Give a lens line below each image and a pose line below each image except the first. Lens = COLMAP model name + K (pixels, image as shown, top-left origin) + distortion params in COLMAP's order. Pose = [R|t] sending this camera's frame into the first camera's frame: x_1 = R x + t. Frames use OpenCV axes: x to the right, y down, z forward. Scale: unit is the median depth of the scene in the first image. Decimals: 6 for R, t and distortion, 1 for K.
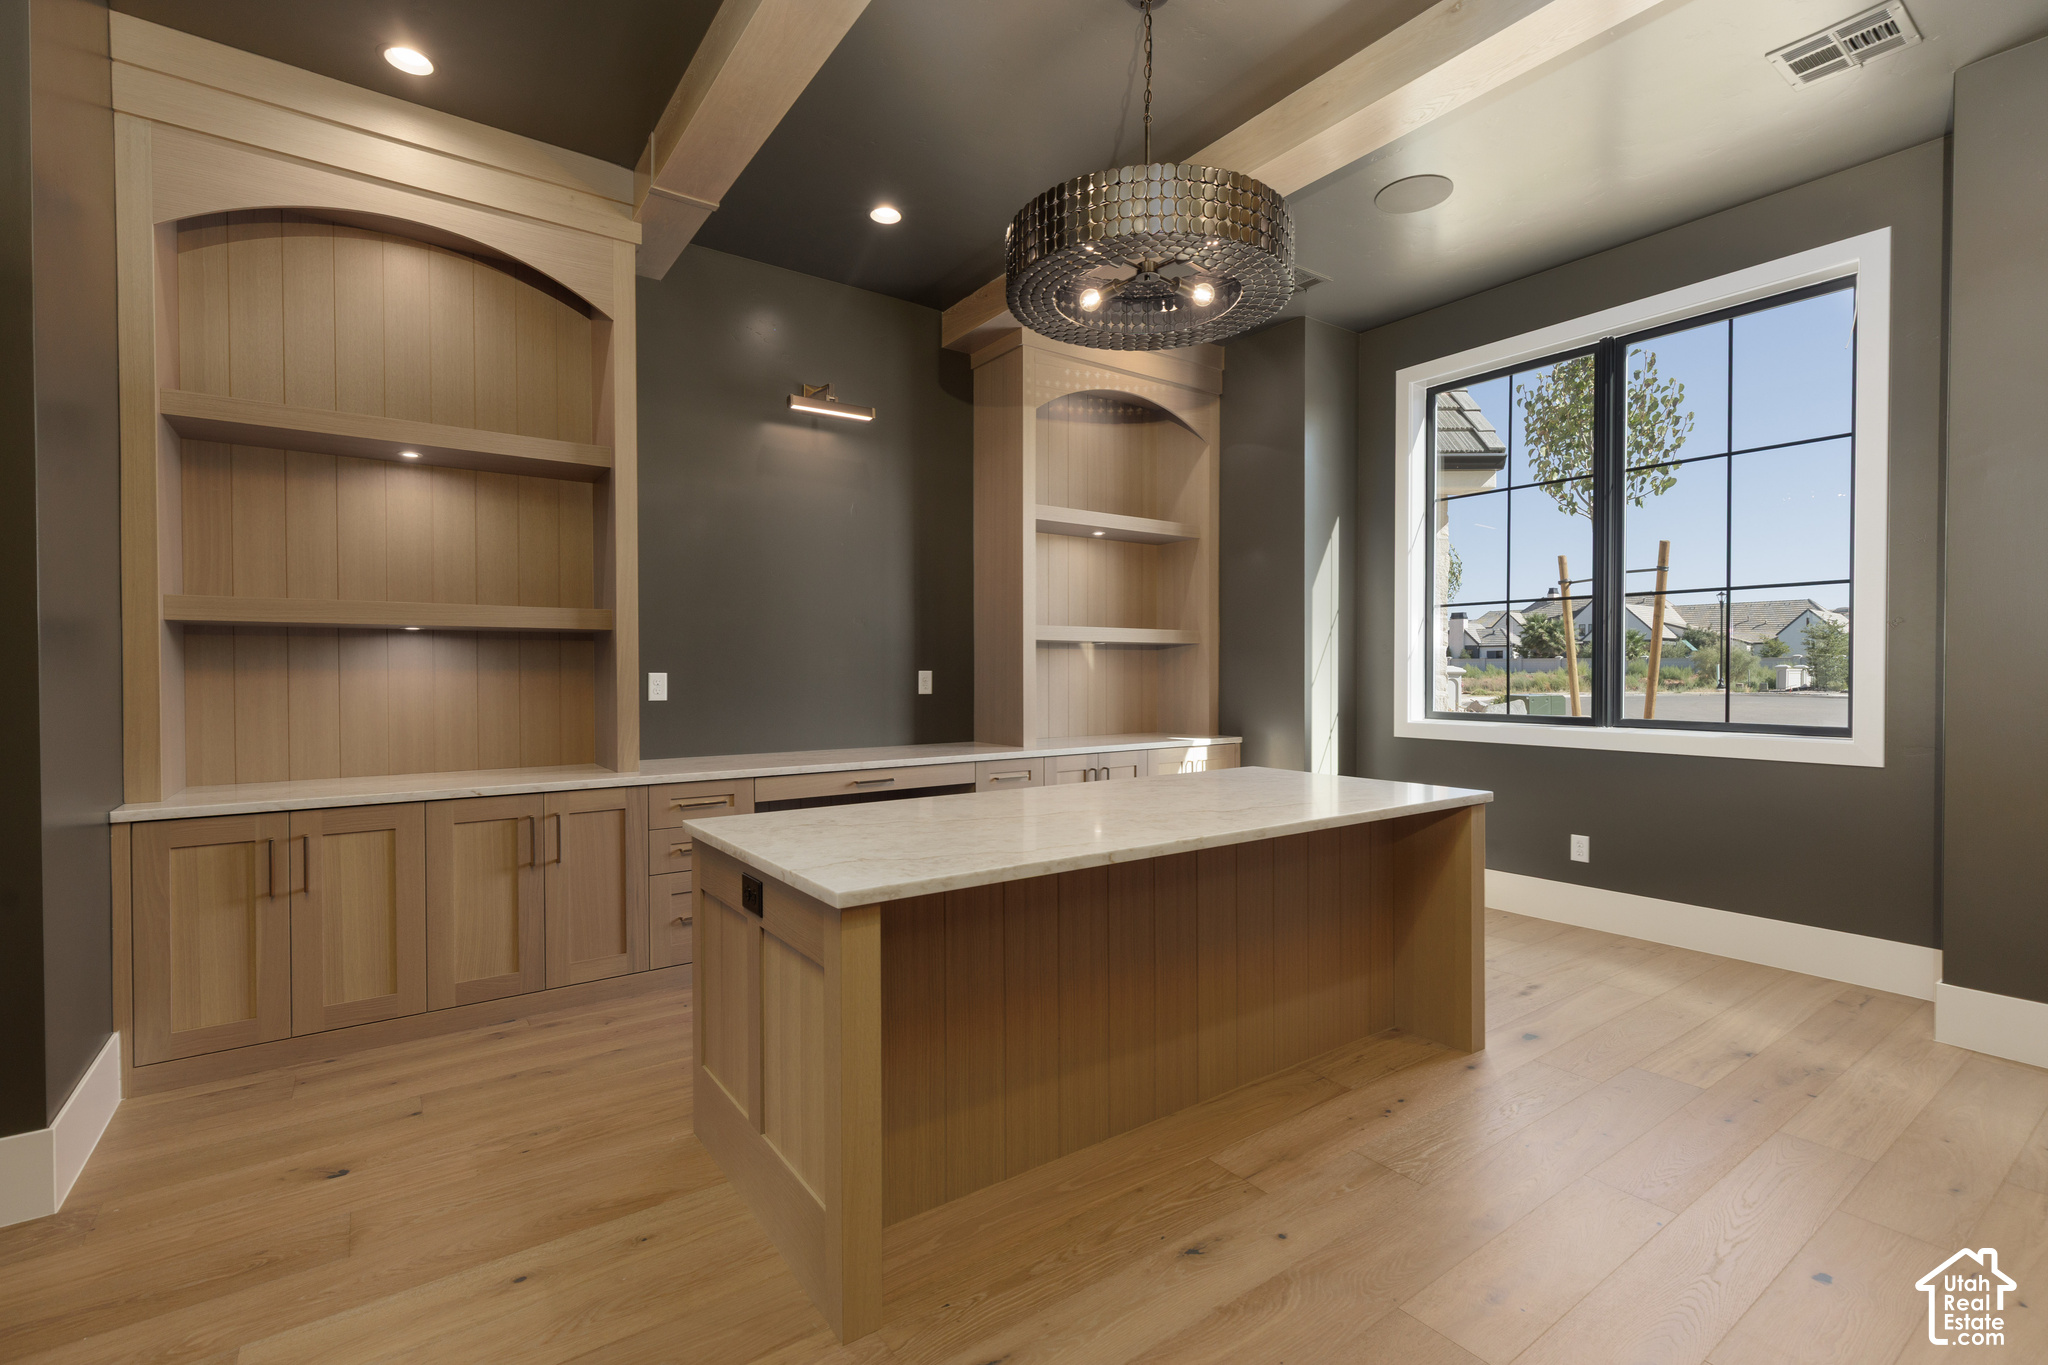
lens RADIAL K [[916.4, 0, 1035.4], [0, 916.4, 682.8], [0, 0, 1]] dist [0.003300, 0.000152]
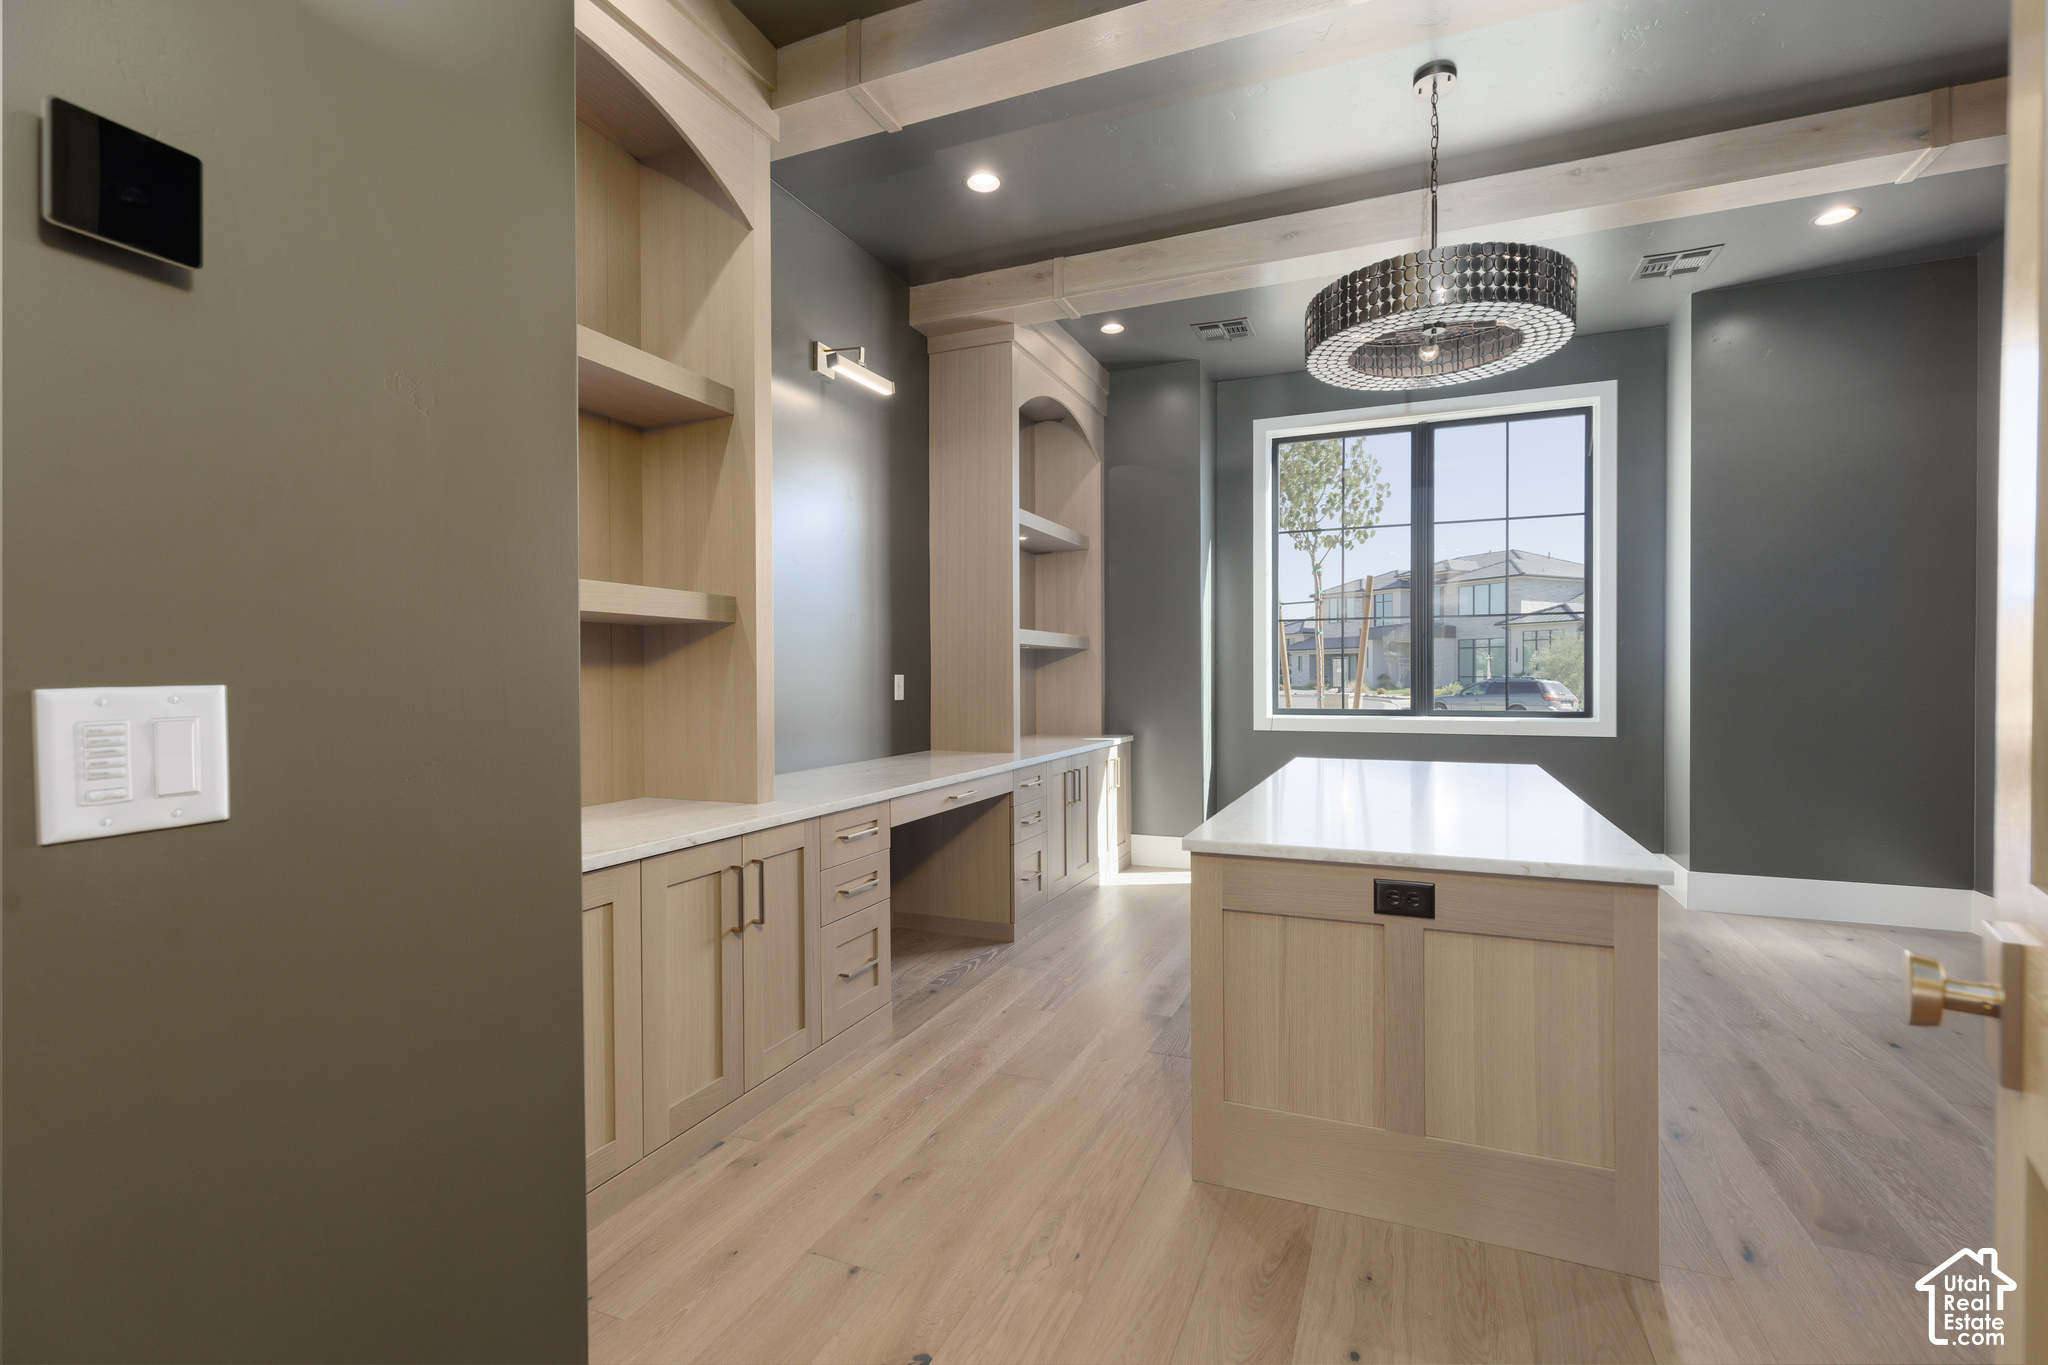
lens RADIAL K [[916.4, 0, 1035.4], [0, 916.4, 682.8], [0, 0, 1]] dist [0.003300, 0.000152]
pose [[0.854499, -0.005796, 0.519421, -0.636427], [0.009471, 0.999945, -0.004422, 0.000209], [-0.519367, 0.008698, 0.854507, 0.197257]]
